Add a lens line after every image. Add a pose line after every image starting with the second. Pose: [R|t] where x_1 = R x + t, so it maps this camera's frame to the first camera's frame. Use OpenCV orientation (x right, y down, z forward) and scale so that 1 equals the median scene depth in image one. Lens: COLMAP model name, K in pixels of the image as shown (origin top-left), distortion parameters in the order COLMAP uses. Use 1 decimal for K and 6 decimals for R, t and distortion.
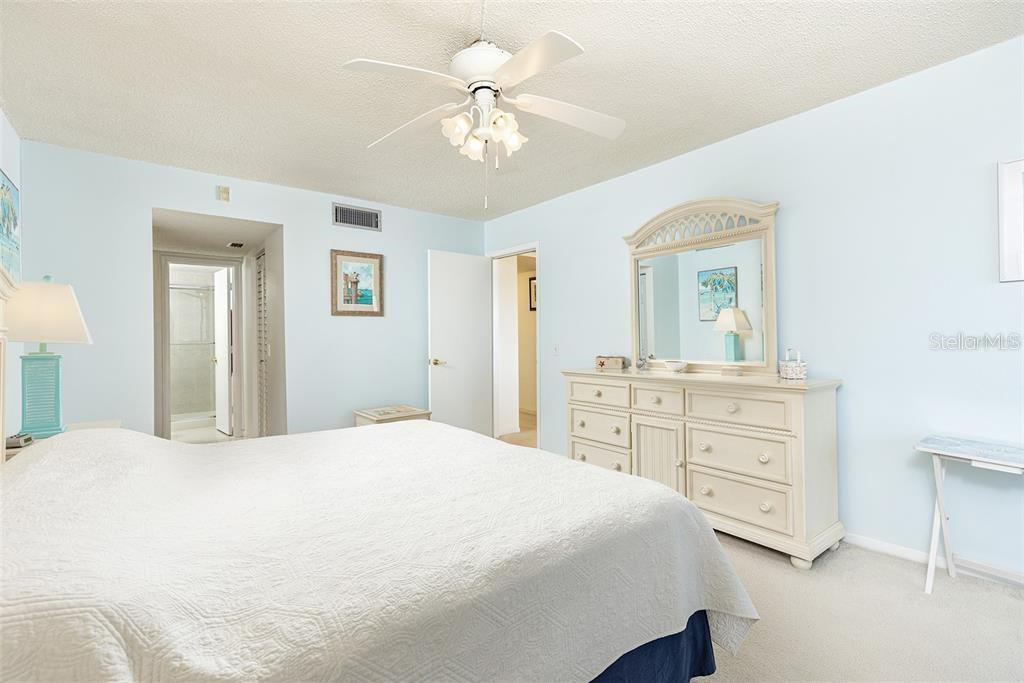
lens RADIAL K [[458.4, 0, 515.1], [0, 458.4, 337.2], [0, 0, 1]] dist [-0.000955, -0.000211]
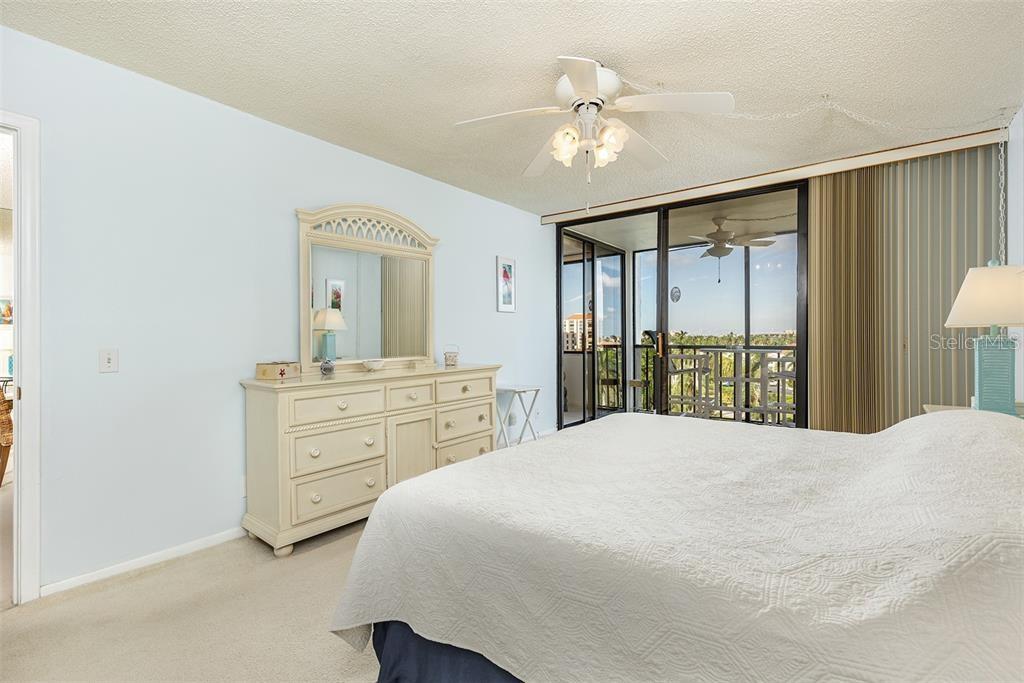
lens RADIAL K [[458.4, 0, 512.3], [0, 458.4, 337.2], [0, 0, 1]] dist [-0.000955, -0.000211]
pose [[-0.237227, 0.010406, 0.971399, -1.137556], [0.011571, 0.999902, -0.007886, 0.022039], [-0.971385, 0.009369, -0.237324, 1.536392]]
